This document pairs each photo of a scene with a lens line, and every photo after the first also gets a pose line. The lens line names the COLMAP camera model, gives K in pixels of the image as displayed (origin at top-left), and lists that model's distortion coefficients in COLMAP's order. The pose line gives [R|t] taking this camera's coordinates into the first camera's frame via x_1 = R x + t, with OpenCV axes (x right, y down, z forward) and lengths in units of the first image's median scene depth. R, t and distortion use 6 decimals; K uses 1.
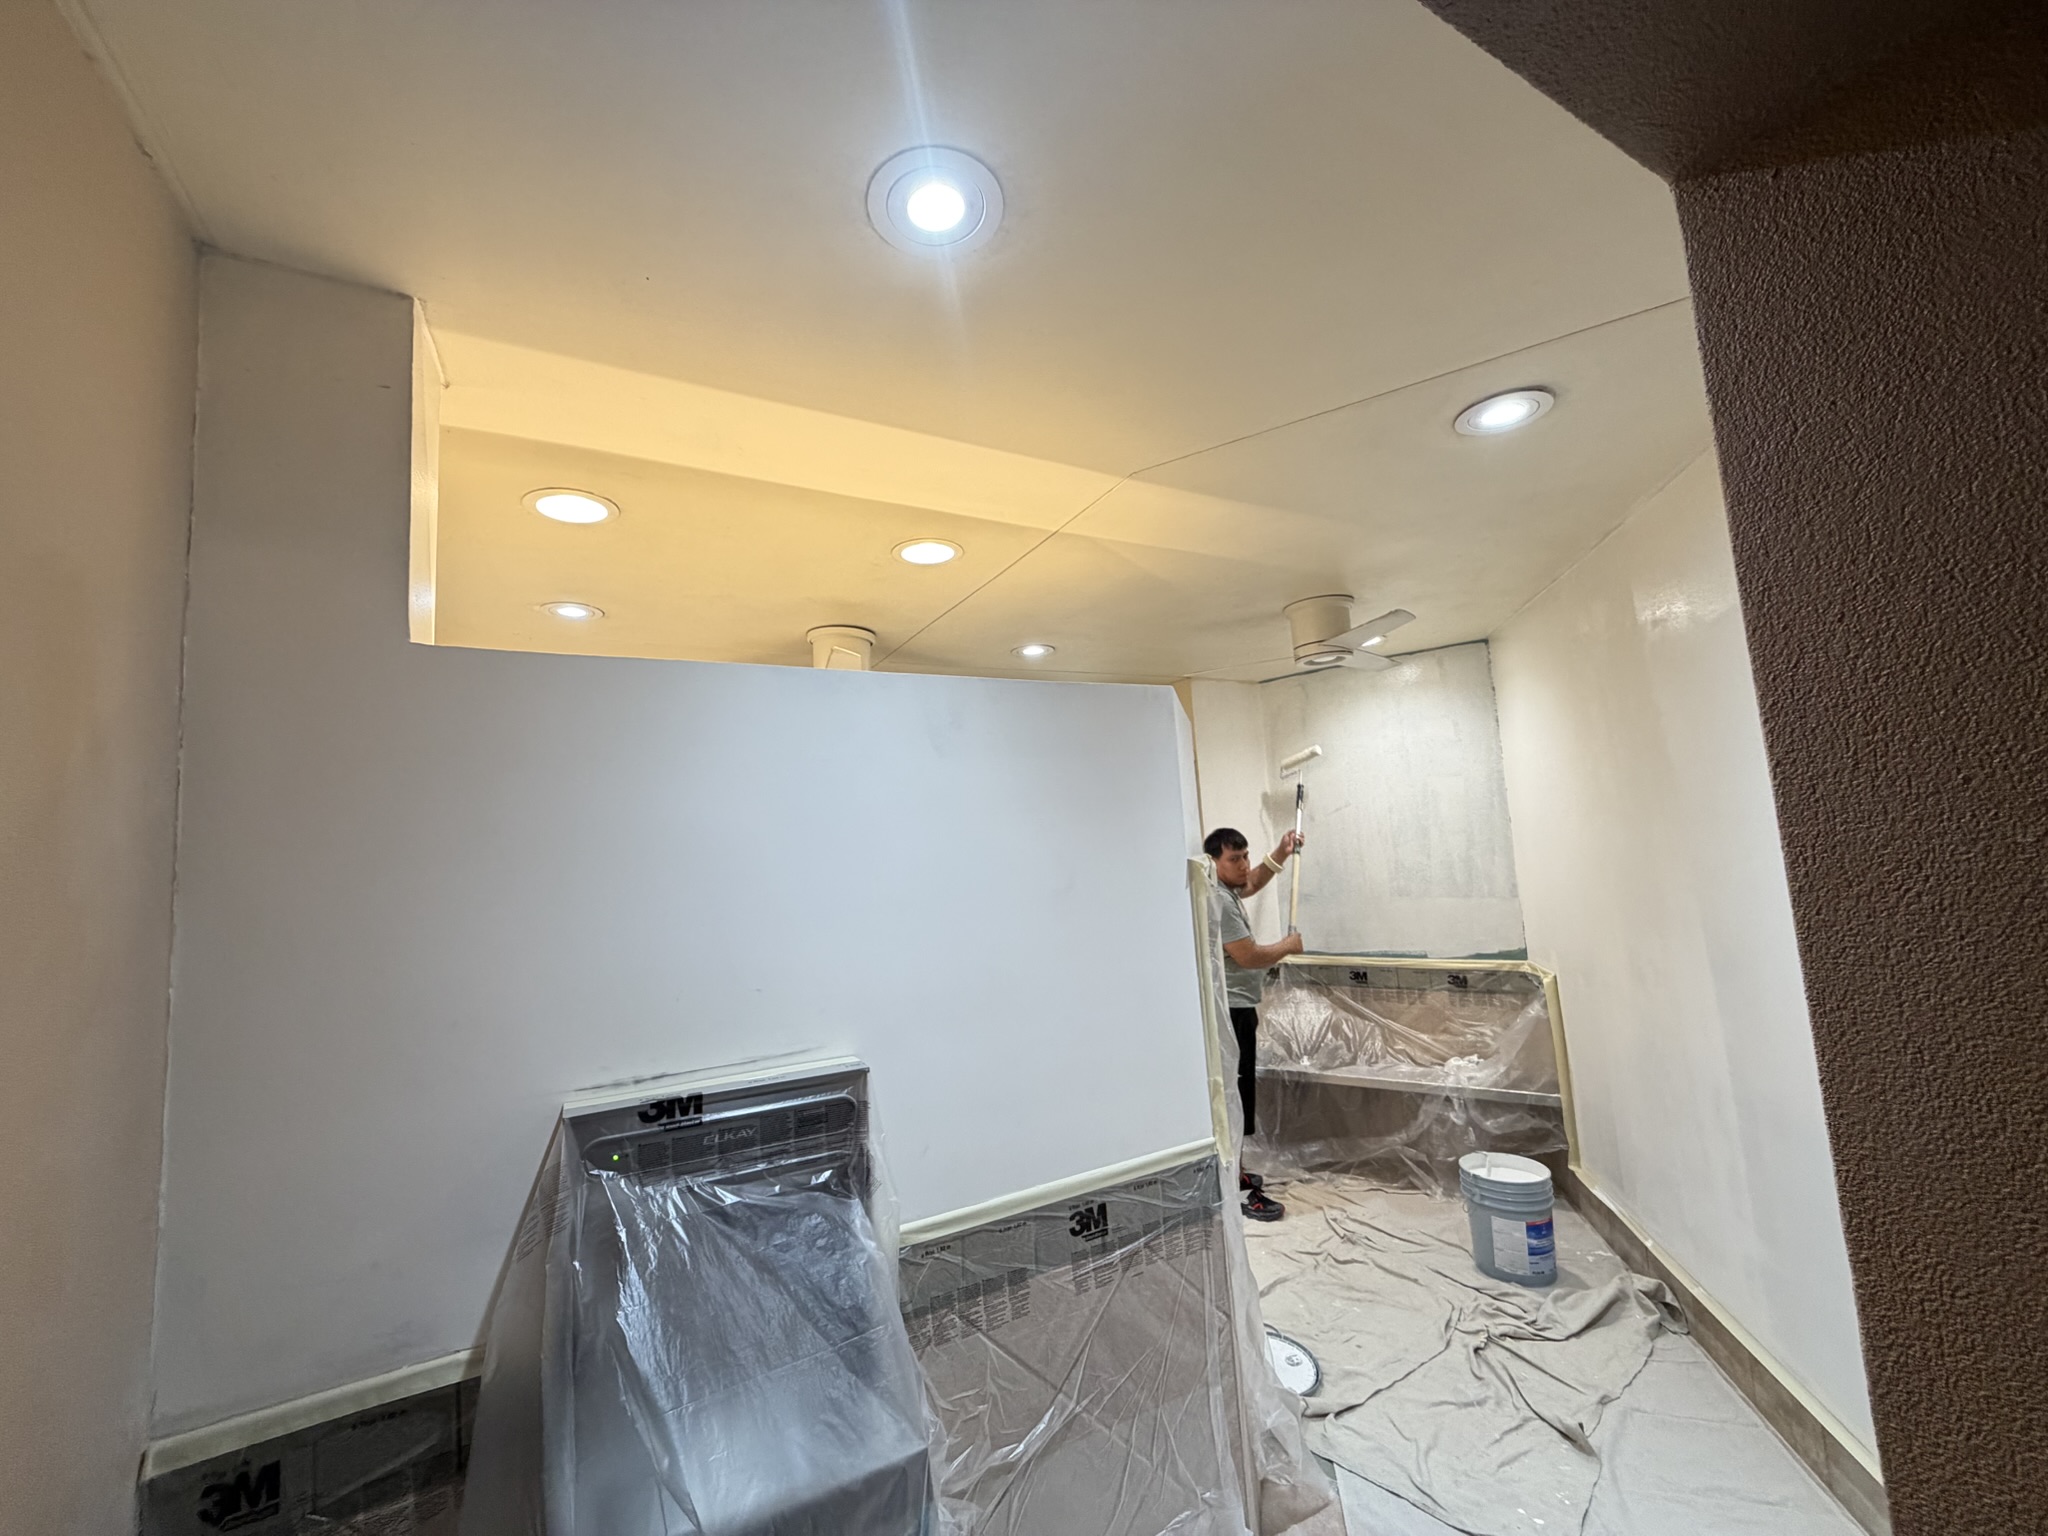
lens RADIAL K [[813.8, 0, 1021.4], [0, 813.8, 769.4], [0, 0, 1]] dist [0.000910, 0.000611]
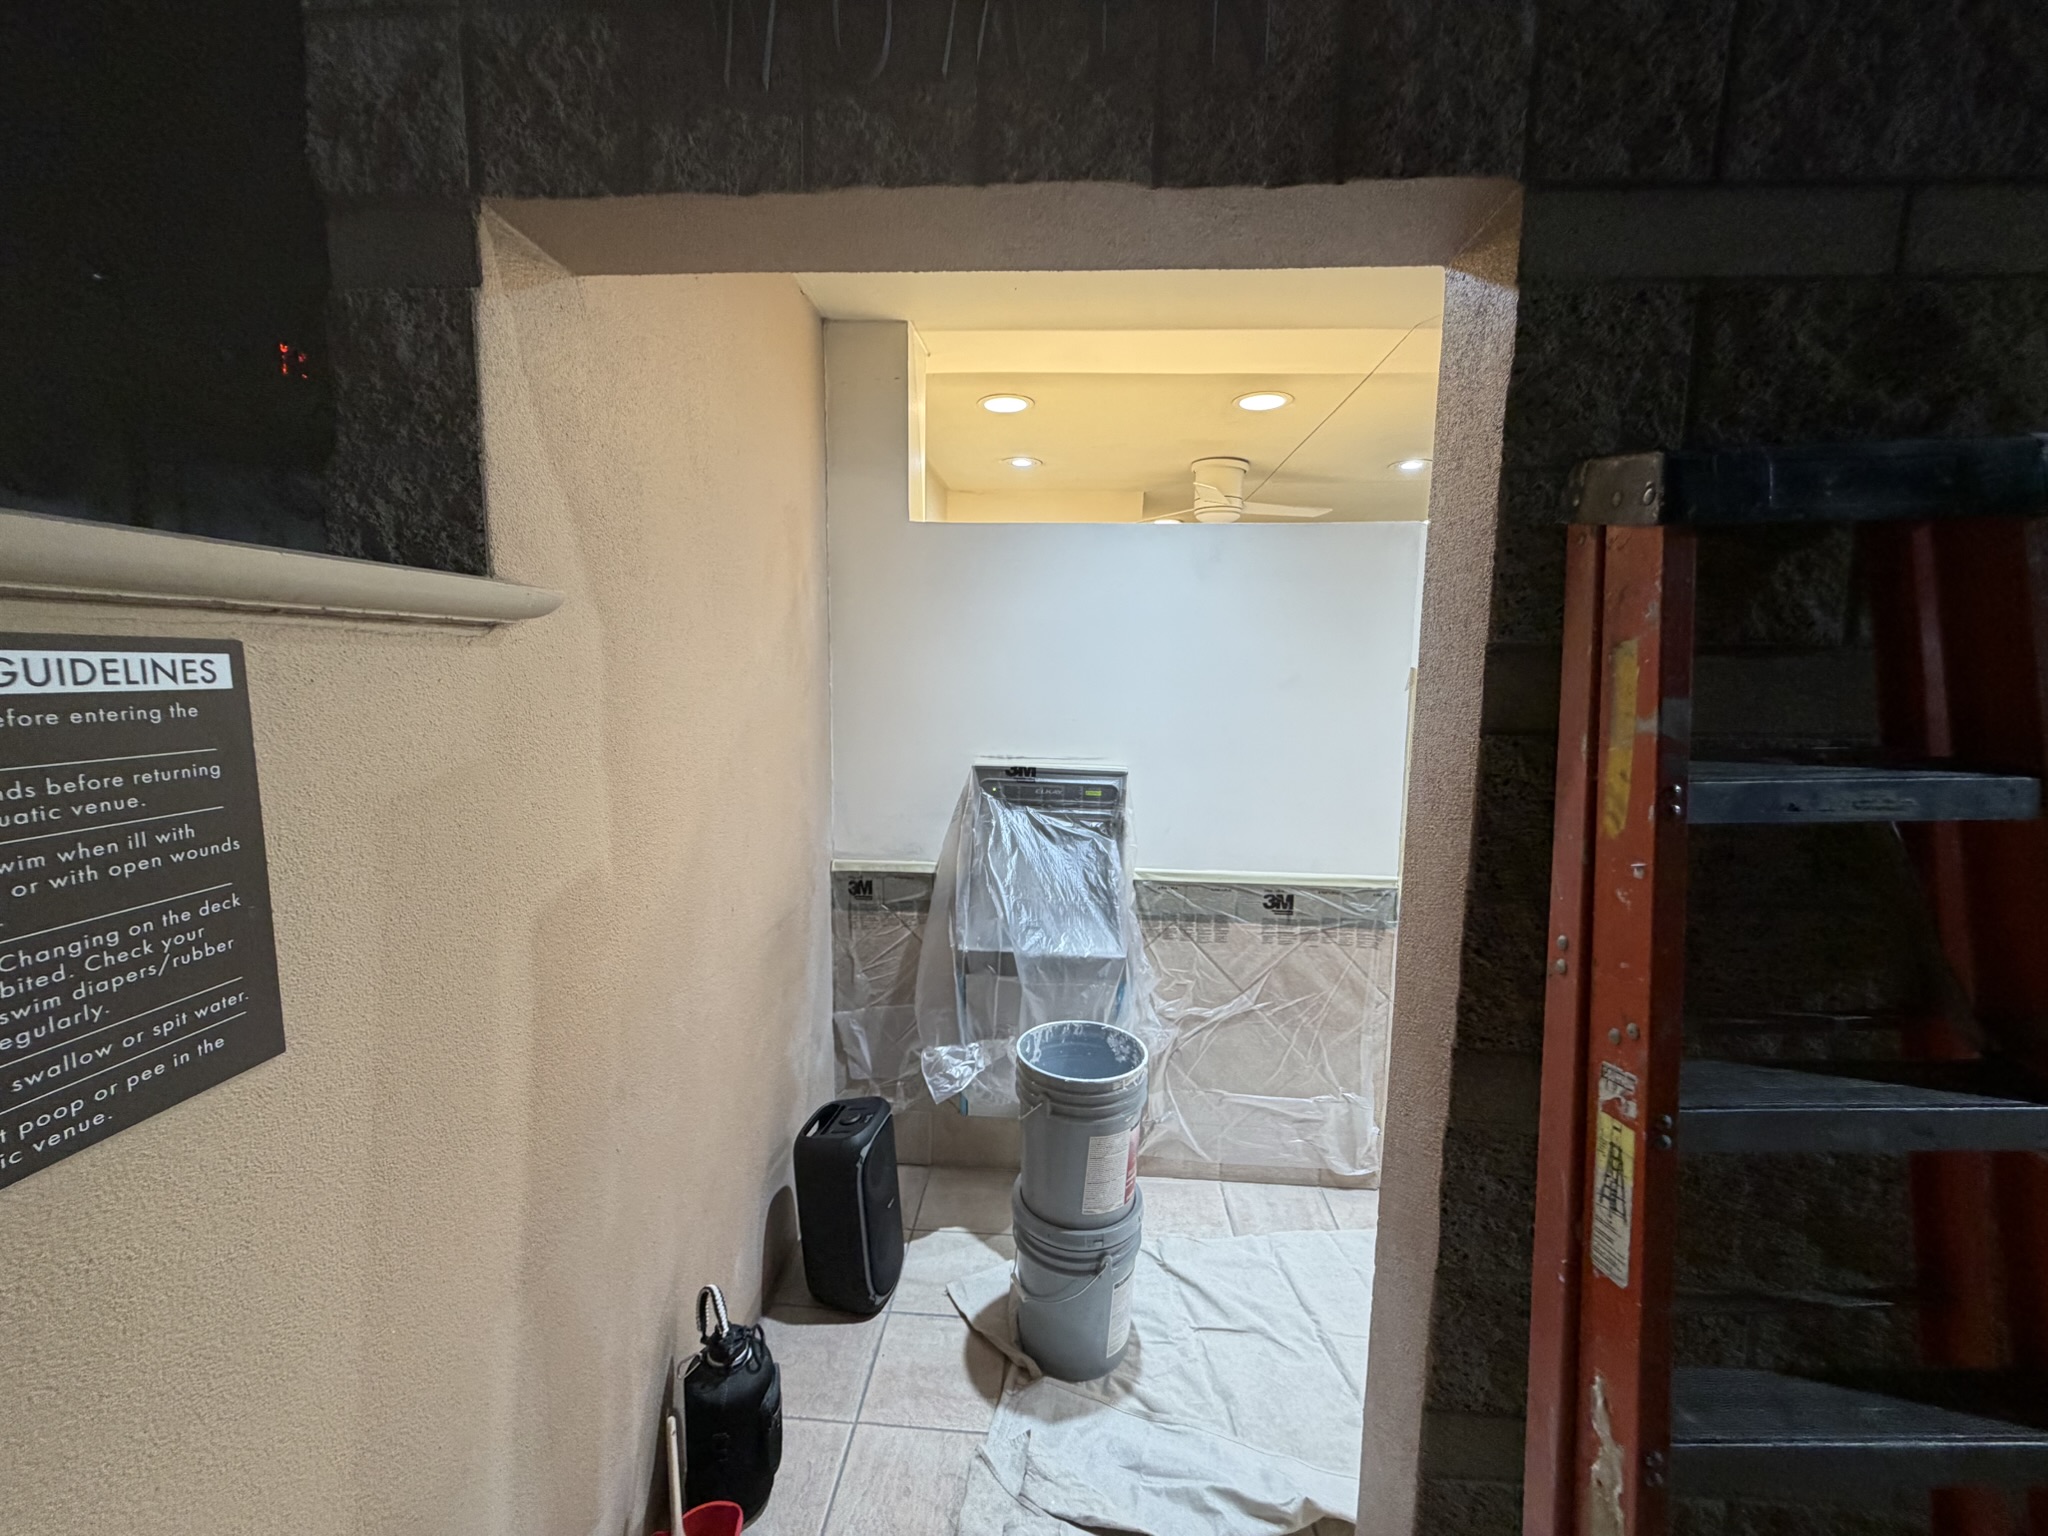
lens RADIAL K [[813.8, 0, 1024.1], [0, 813.8, 766.3], [0, 0, 1]] dist [0.000910, 0.000611]
pose [[0.842143, 0.137156, -0.521520, 0.470615], [-0.009553, 0.970756, 0.239876, -0.043153], [0.539169, -0.197028, 0.818826, -0.458450]]
